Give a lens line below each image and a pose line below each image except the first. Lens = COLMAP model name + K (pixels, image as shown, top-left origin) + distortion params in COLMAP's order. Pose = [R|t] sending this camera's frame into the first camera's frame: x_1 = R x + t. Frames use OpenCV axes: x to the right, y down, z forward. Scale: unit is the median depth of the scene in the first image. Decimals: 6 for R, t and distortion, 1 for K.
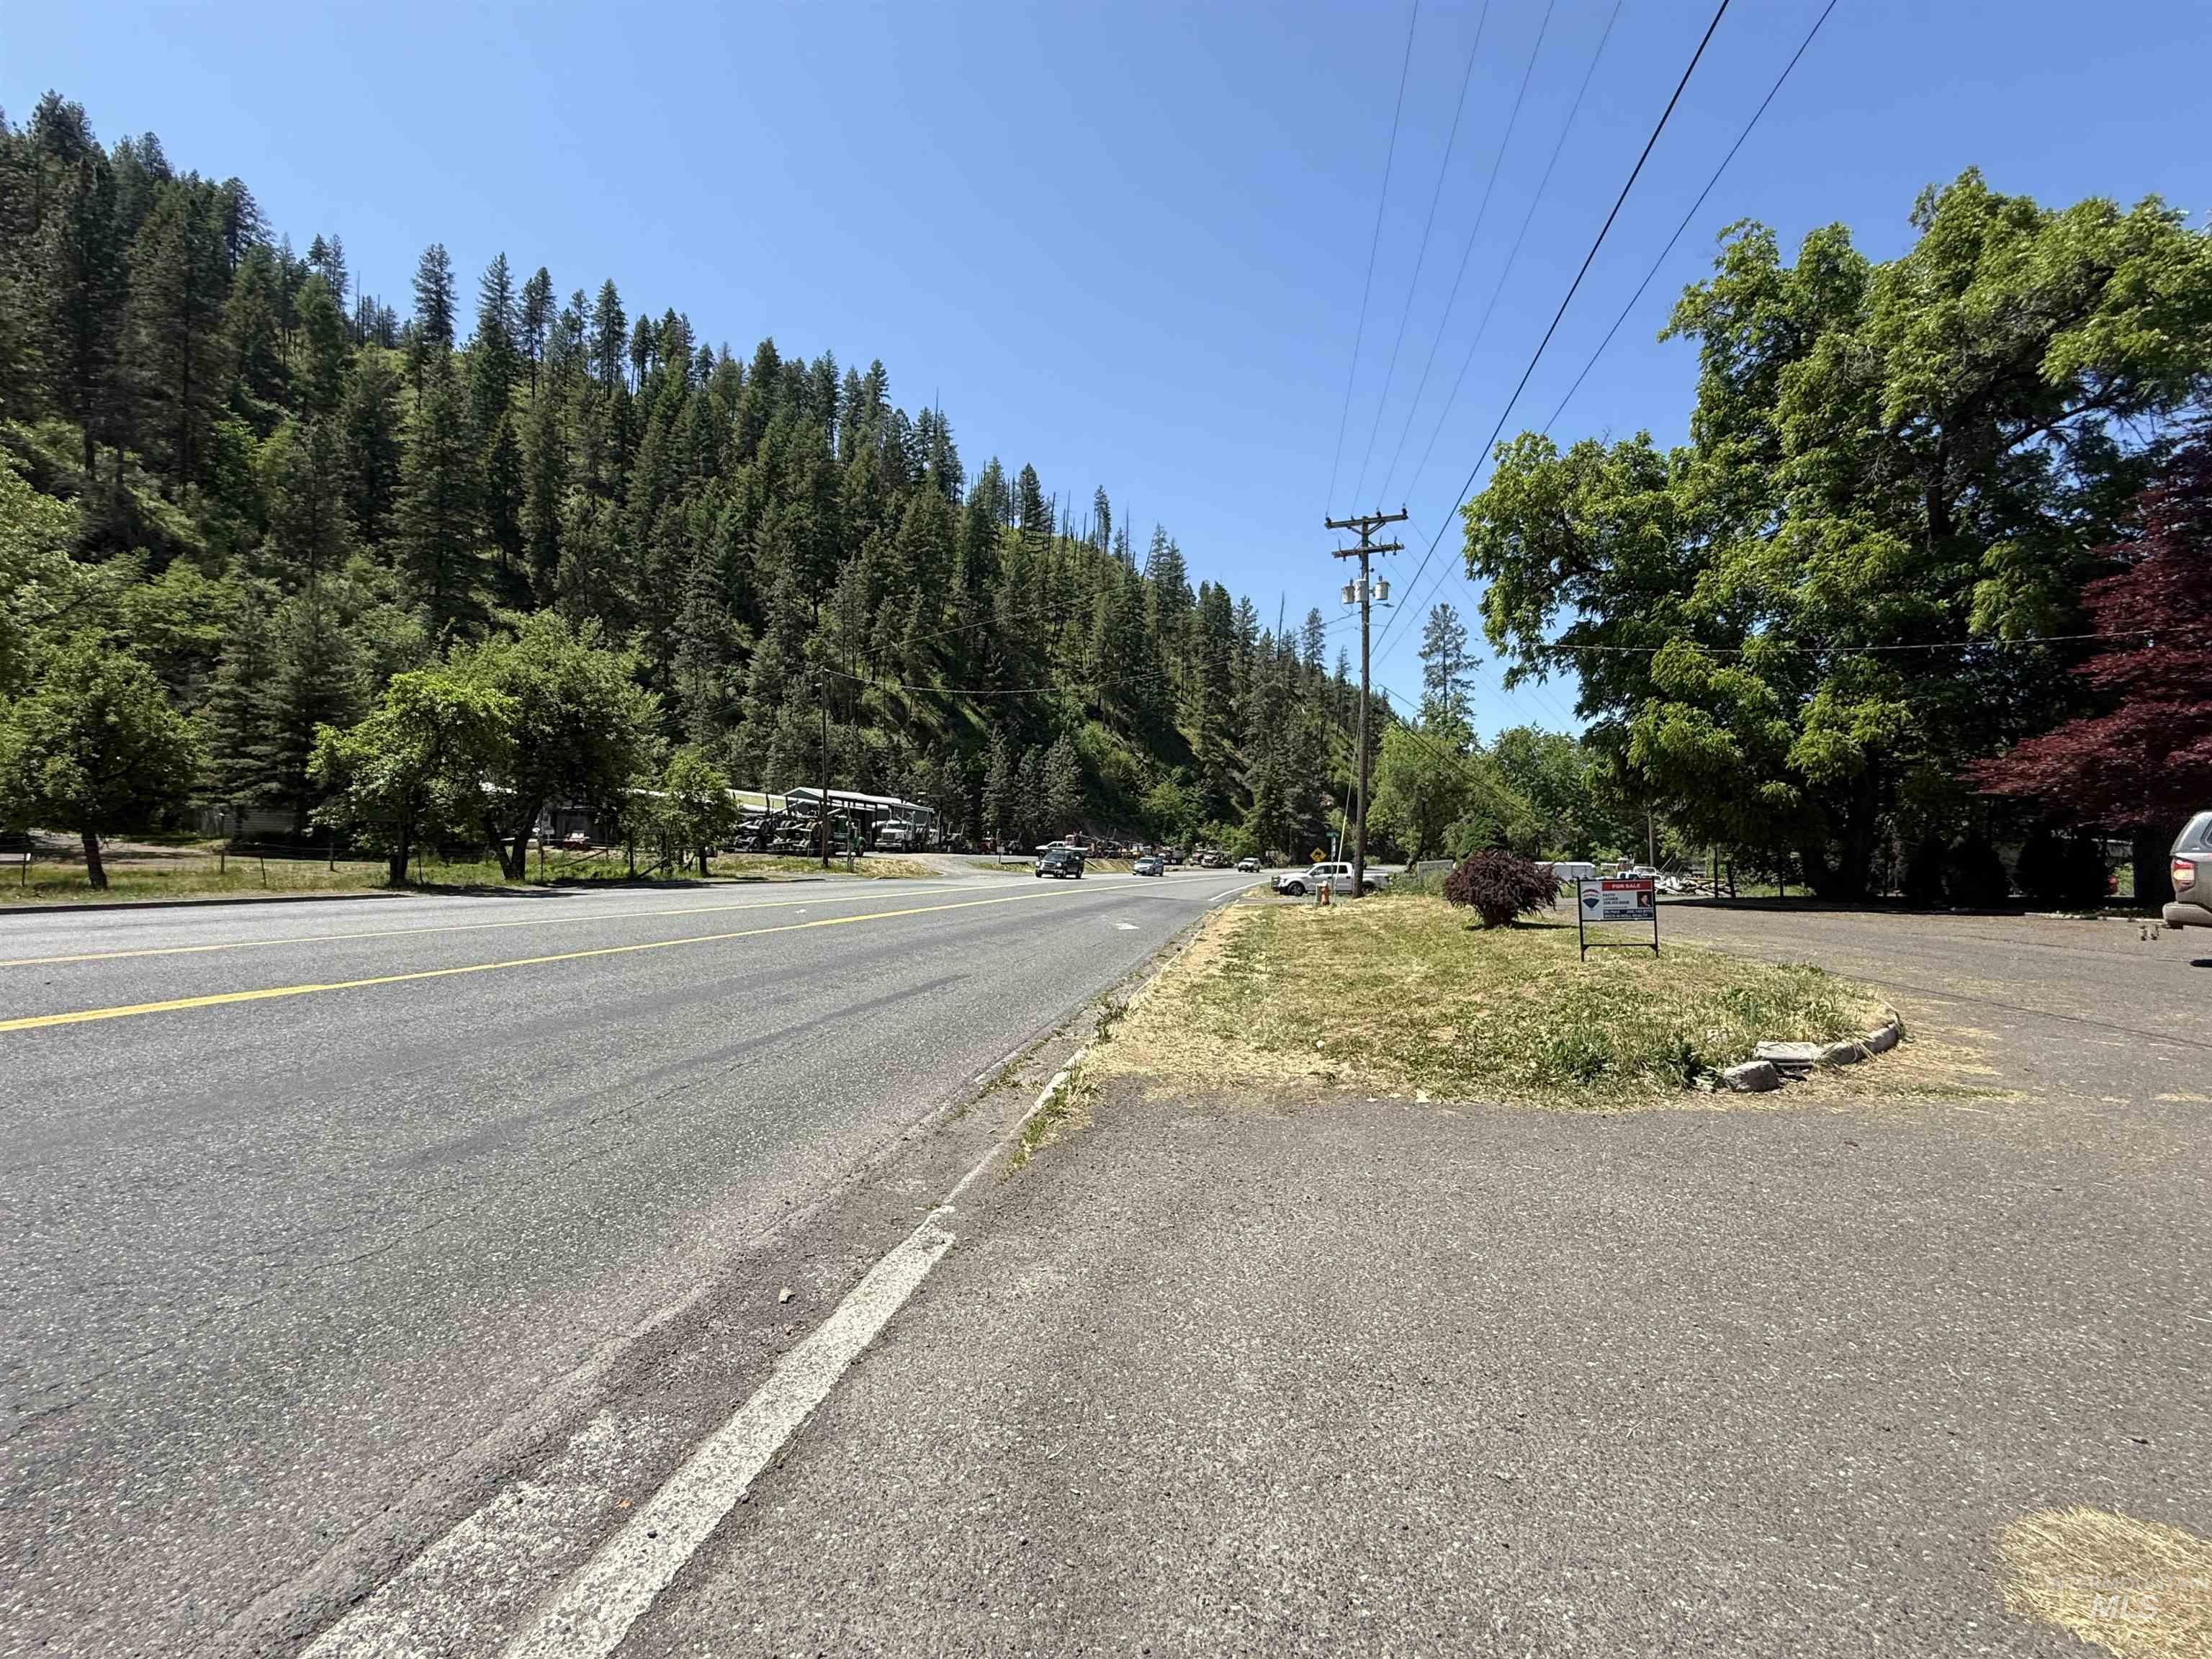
lens RADIAL K [[940.5, 0, 1104.2], [0, 940.5, 825.4], [0, 0, 1]] dist [-0.003055, -0.000124]
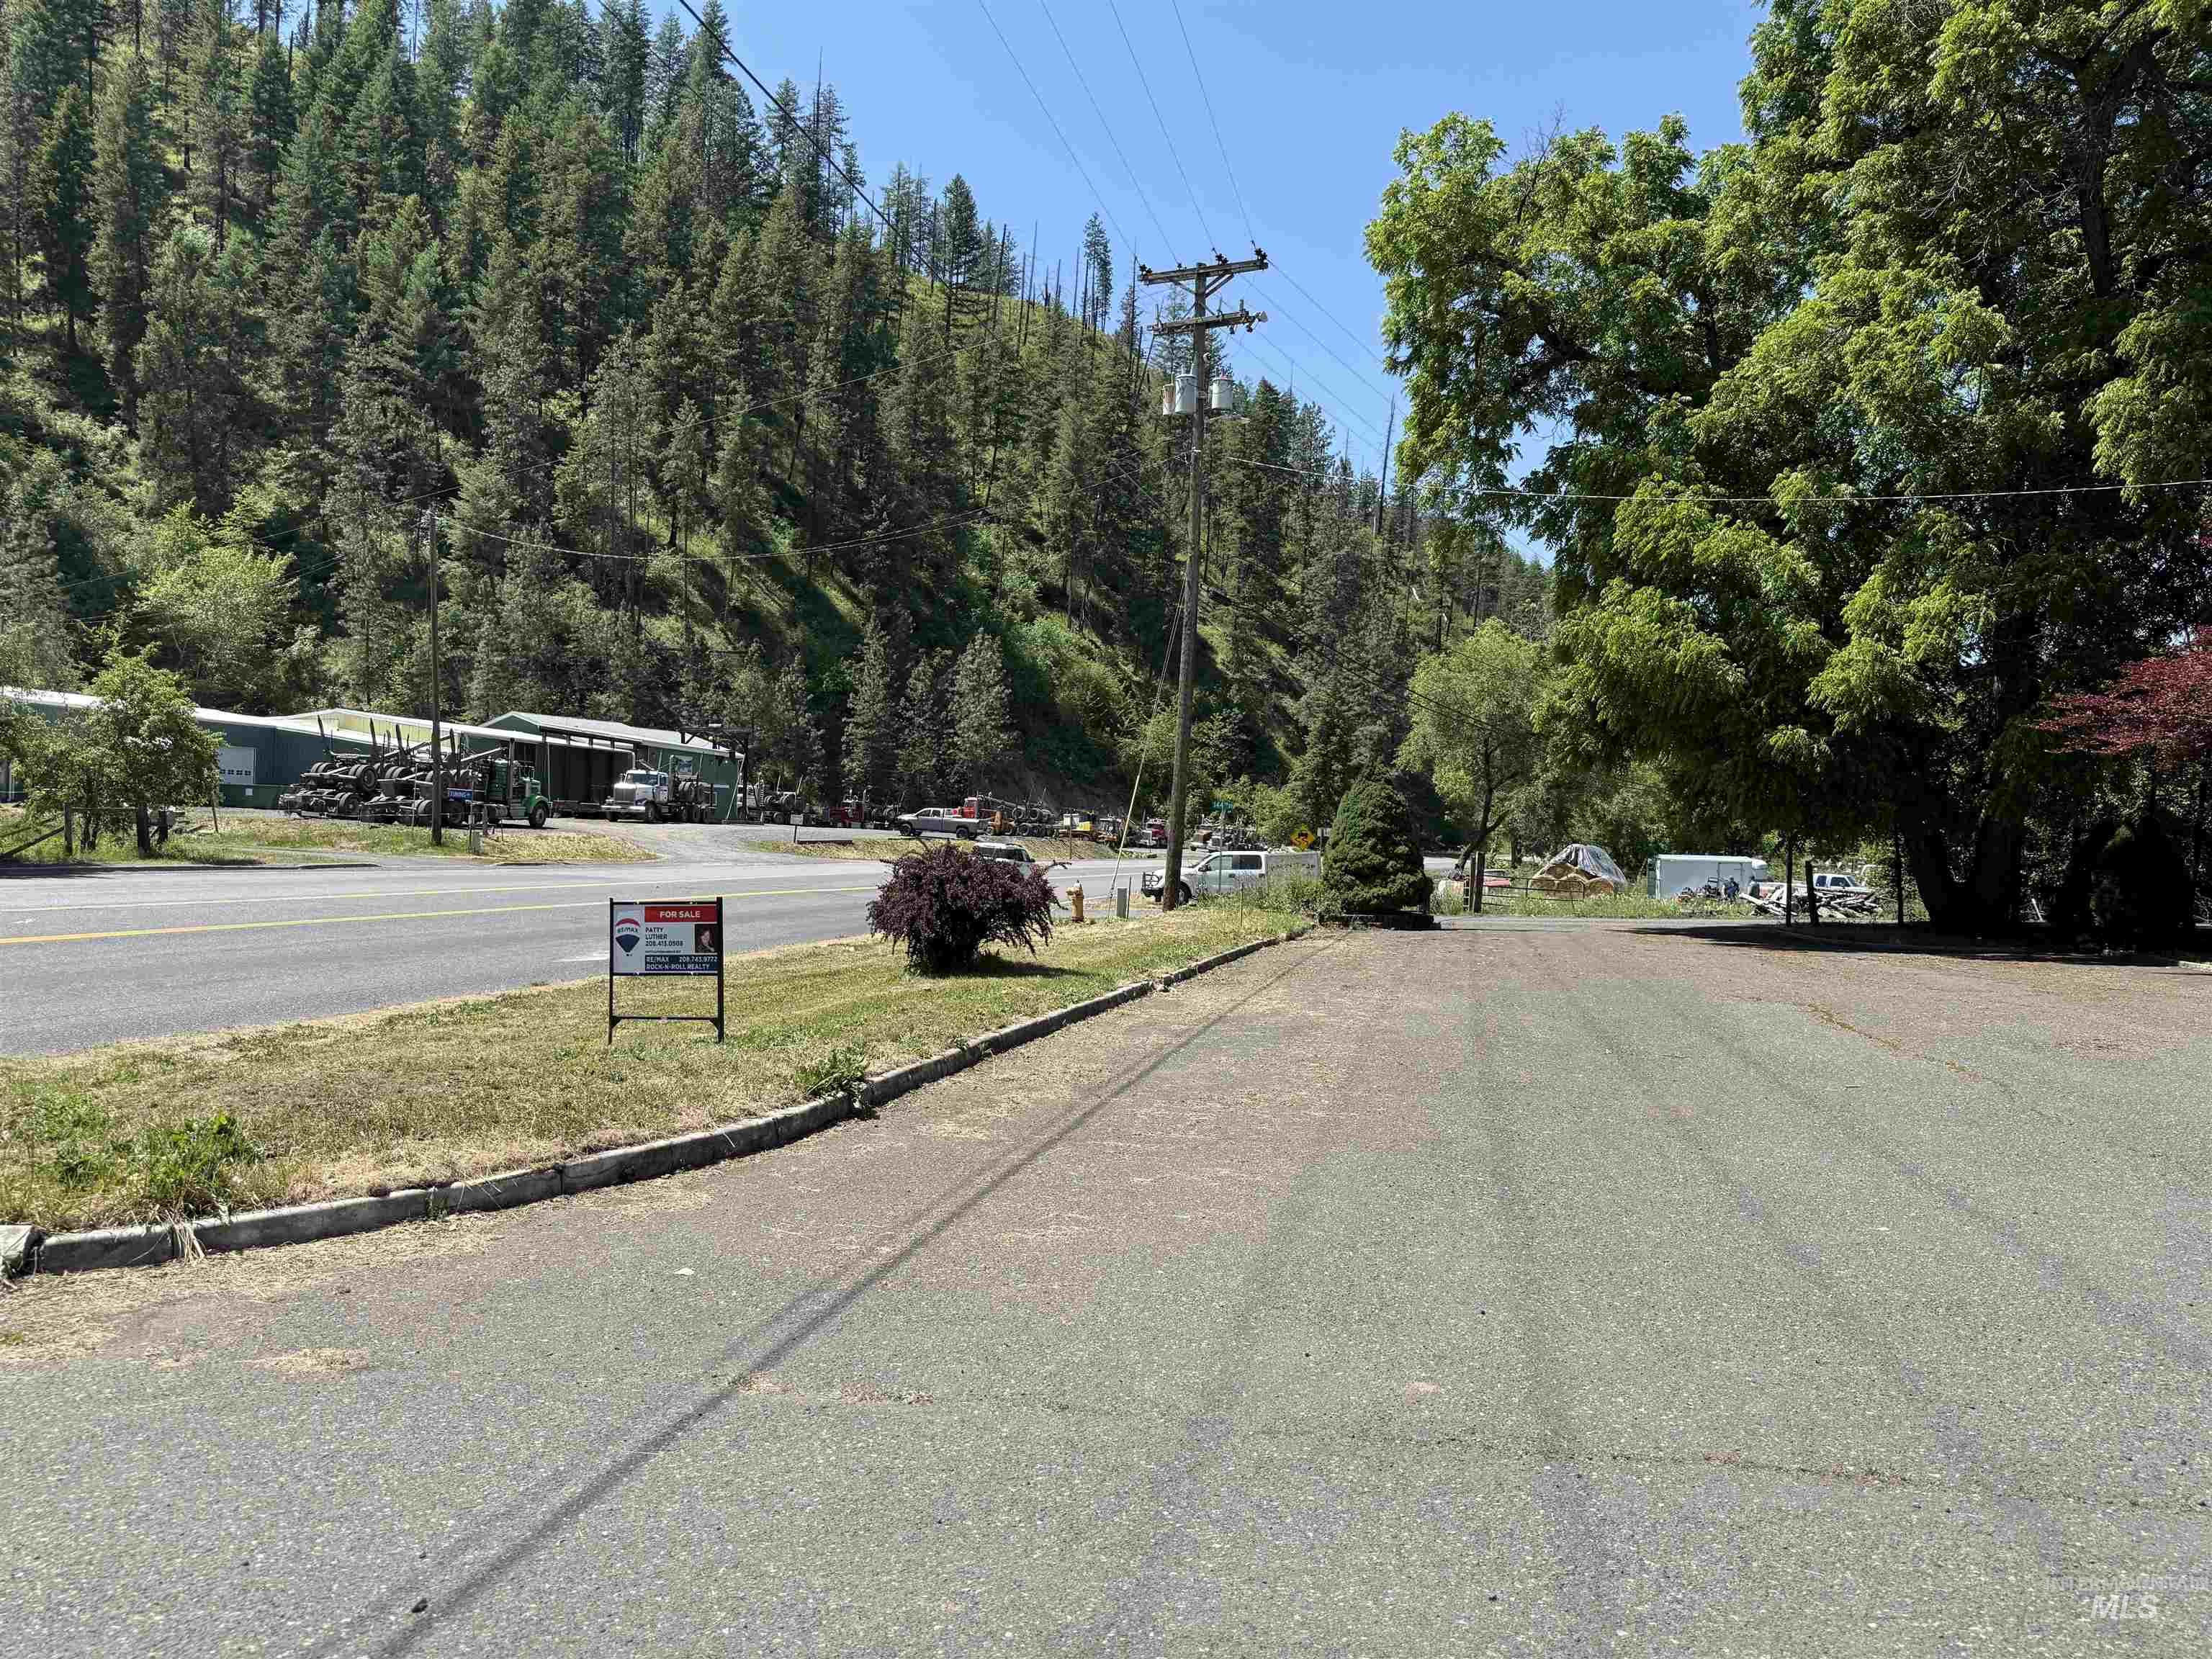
lens RADIAL K [[1538.2, 0, 1162.7], [0, 1538.2, 832.3], [0, 0, 1]] dist [0.005176, -0.006067]
pose [[0.999489, 0.016222, -0.027530, 0.106112], [-0.015283, 0.999305, 0.033992, -0.002426], [0.028062, -0.033554, 0.999043, 0.011011]]
